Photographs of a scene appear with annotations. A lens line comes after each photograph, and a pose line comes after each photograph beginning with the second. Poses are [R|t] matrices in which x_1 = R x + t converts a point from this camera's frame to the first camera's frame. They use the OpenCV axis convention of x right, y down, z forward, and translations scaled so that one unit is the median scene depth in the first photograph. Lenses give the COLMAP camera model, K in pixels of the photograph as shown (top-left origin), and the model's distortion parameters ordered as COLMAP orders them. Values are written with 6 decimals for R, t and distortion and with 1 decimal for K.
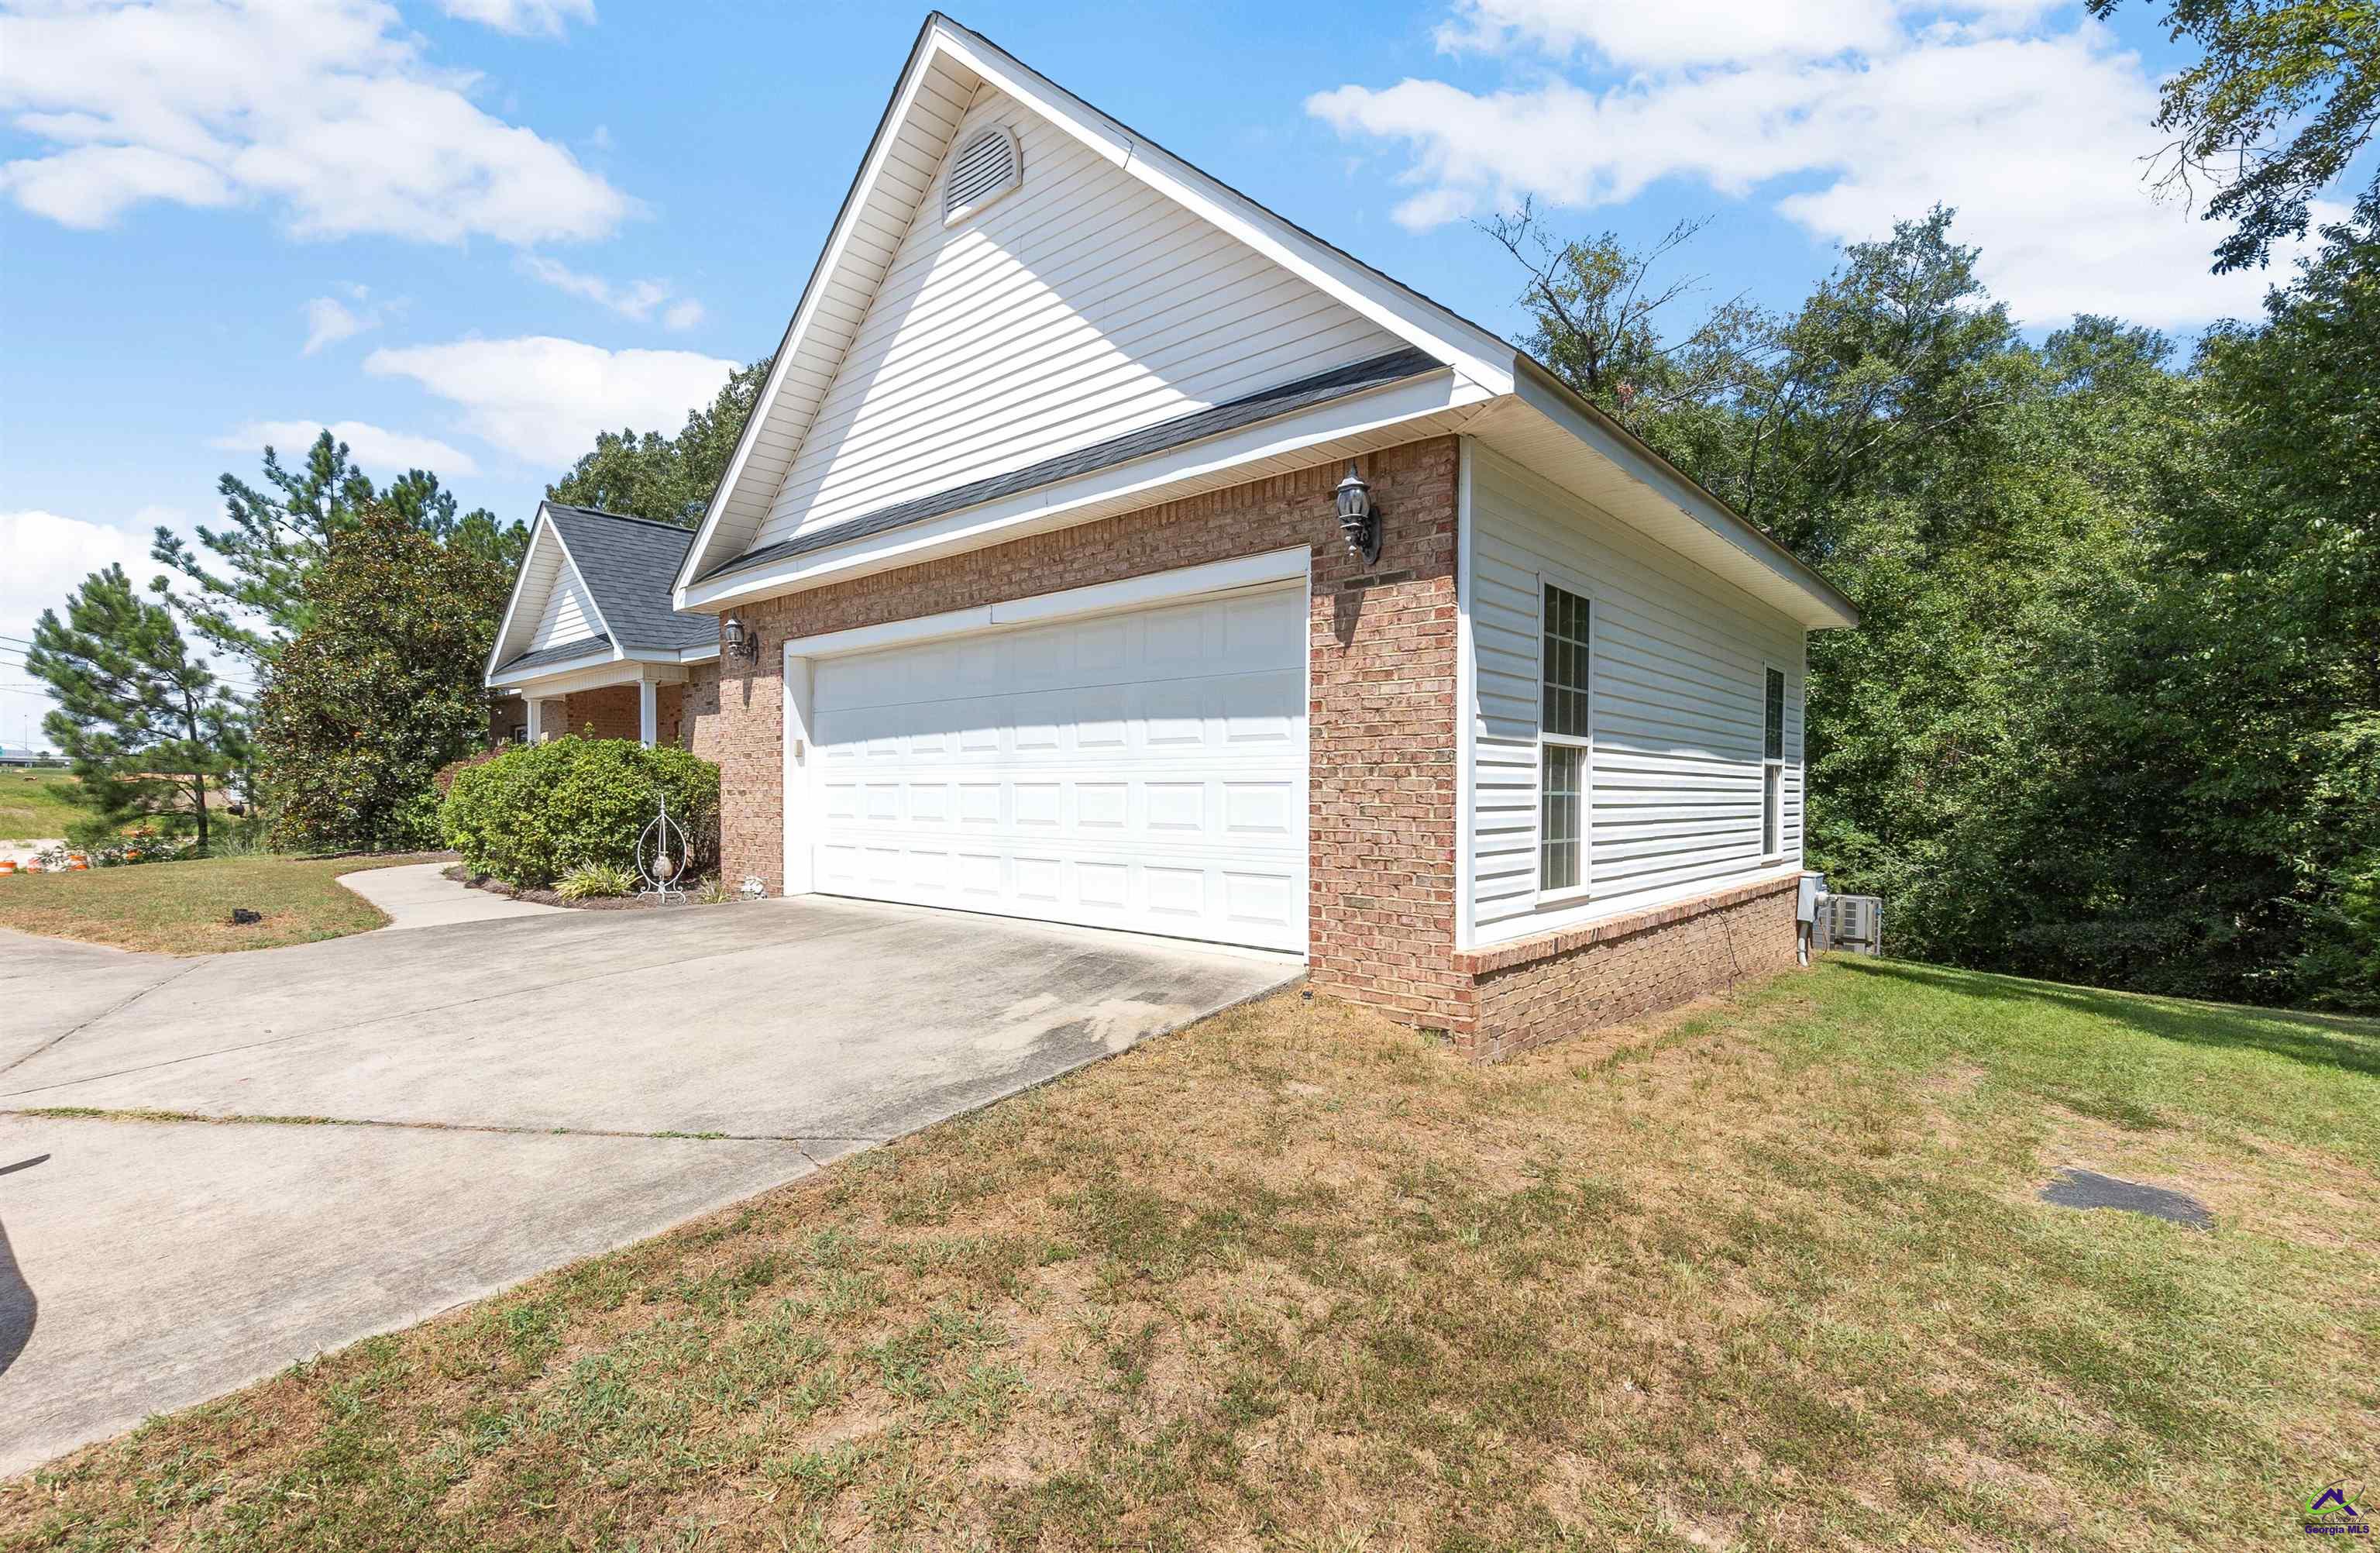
lens RADIAL K [[1045.2, 0, 1190.0], [0, 1045.2, 776.5], [0, 0, 1]] dist [-0.002366, -0.000227]
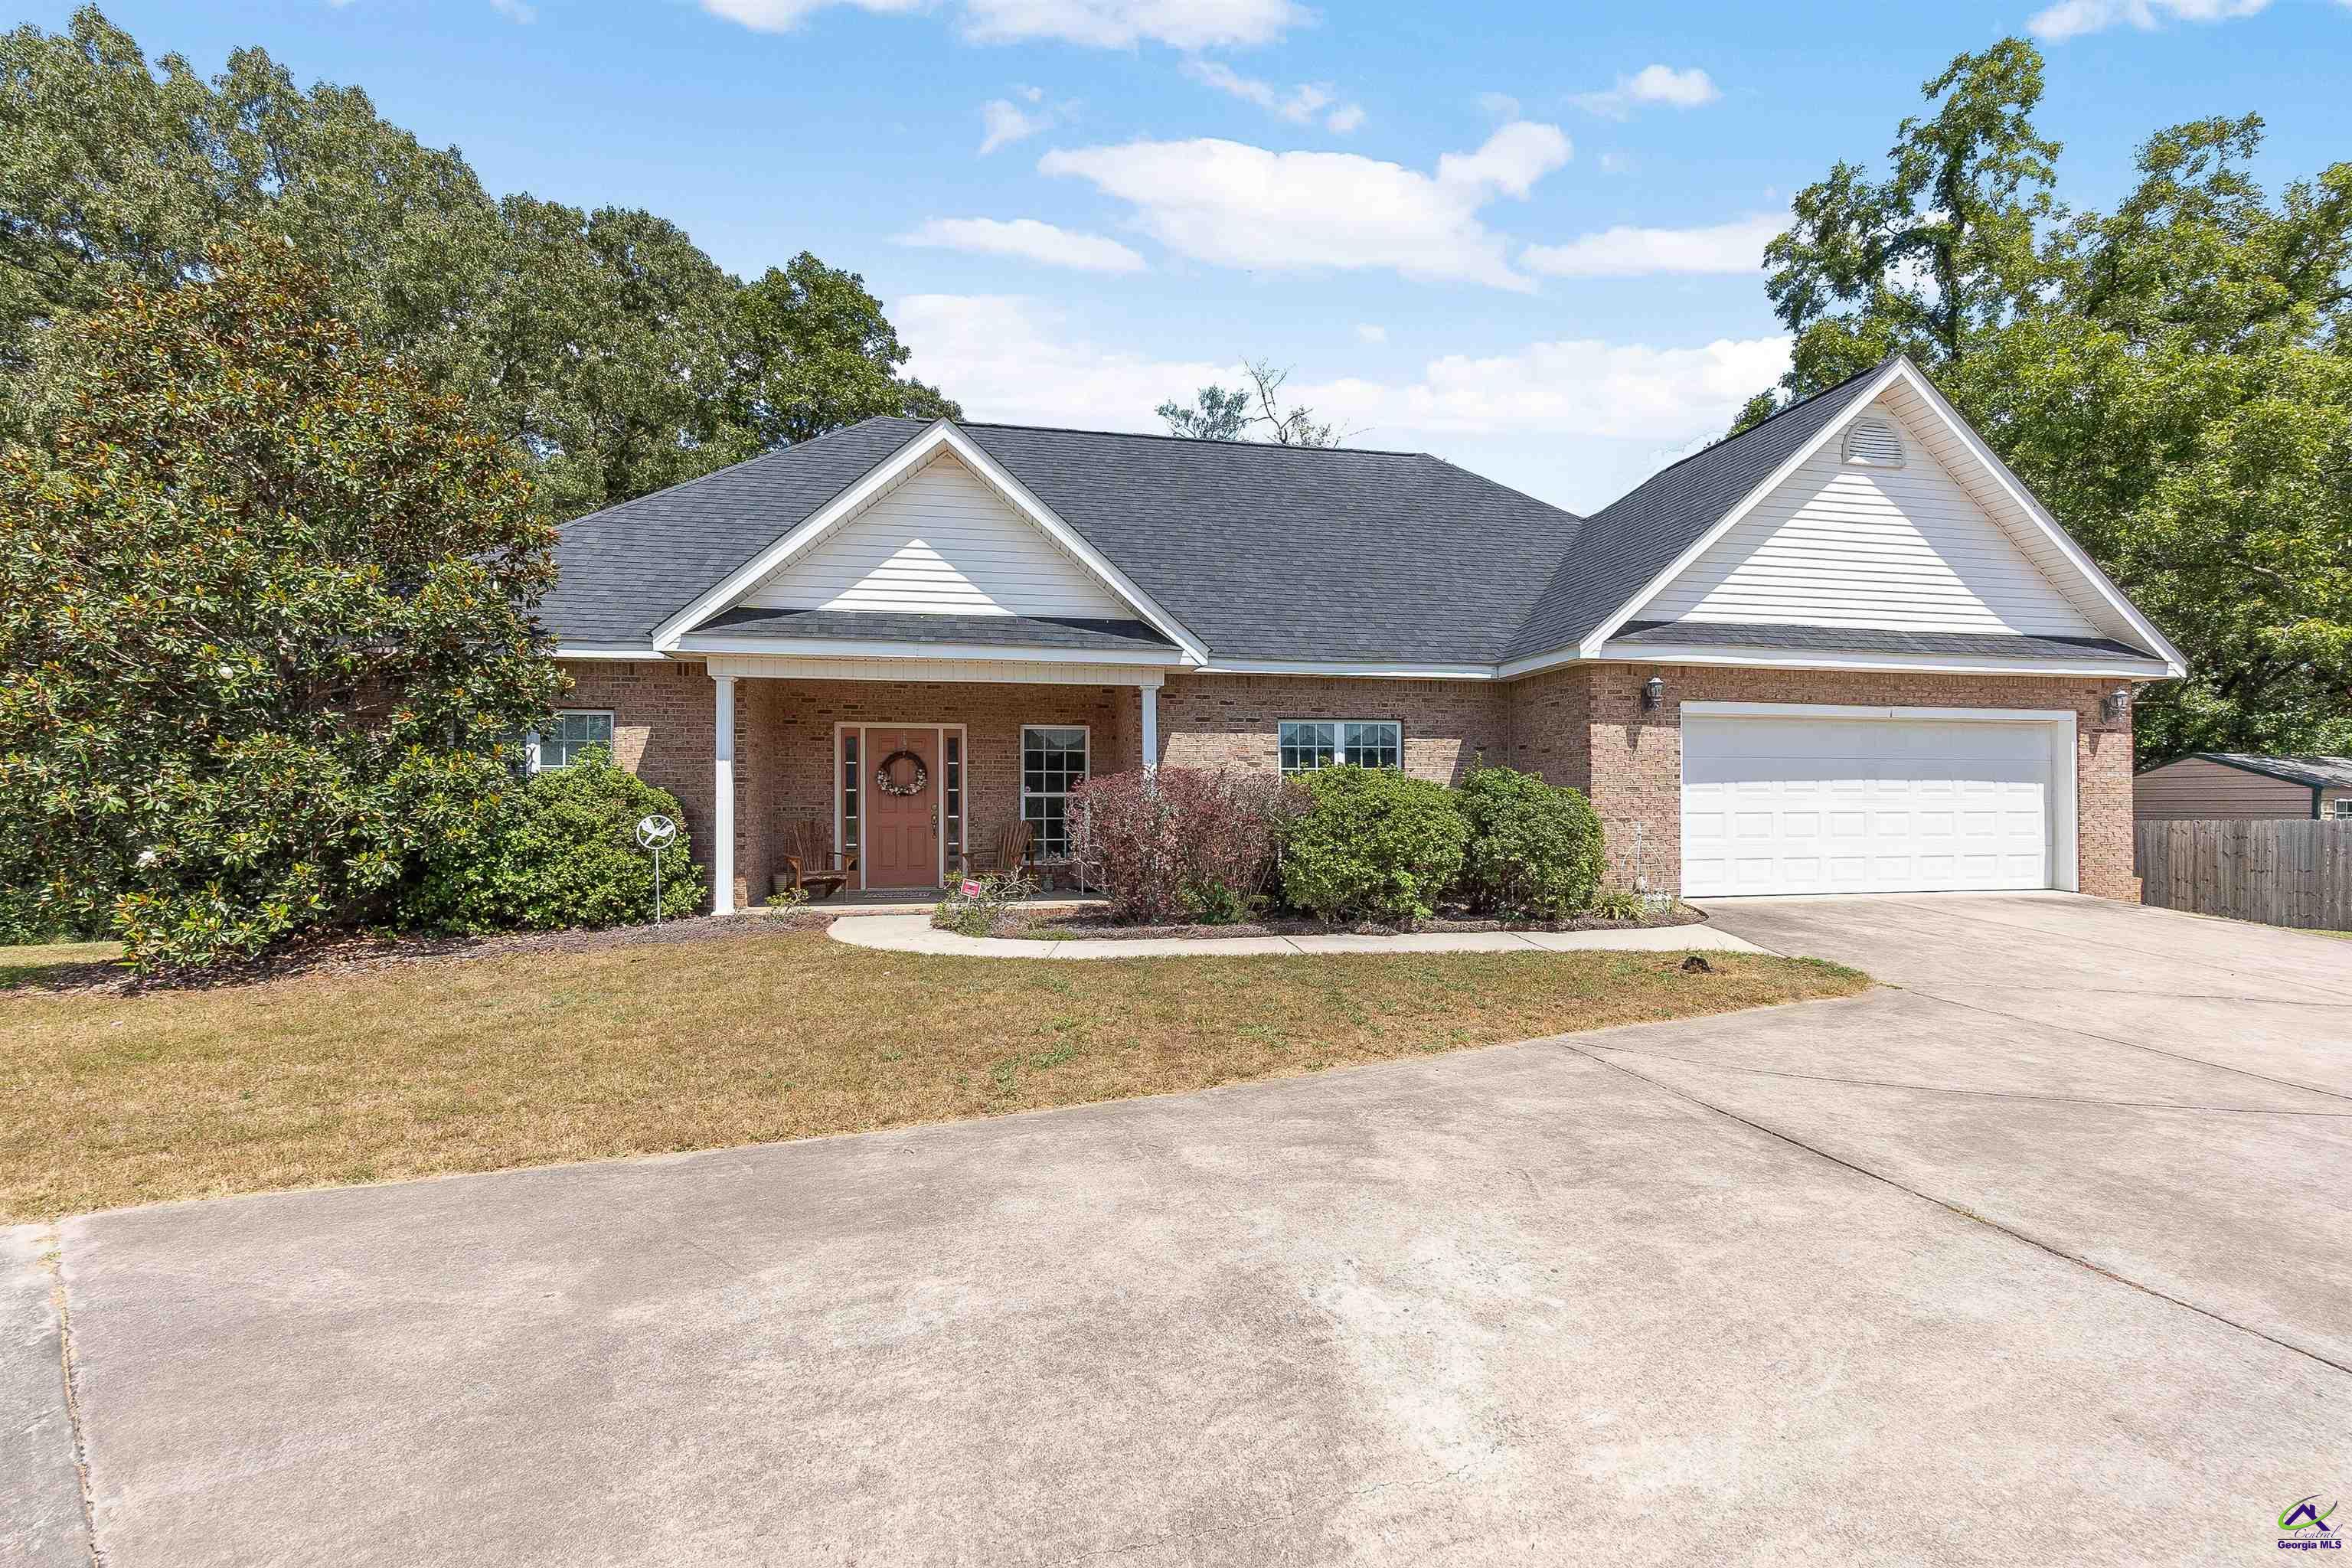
lens RADIAL K [[1016.8, 0, 1184.3], [0, 1016.8, 787.0], [0, 0, 1]] dist [-0.000214, 0.000344]
pose [[0.604821, 0.005187, 0.796344, -2.142415], [-0.012033, 0.999924, 0.002626, -0.025288], [-0.796270, -0.011171, 0.604838, 0.900502]]
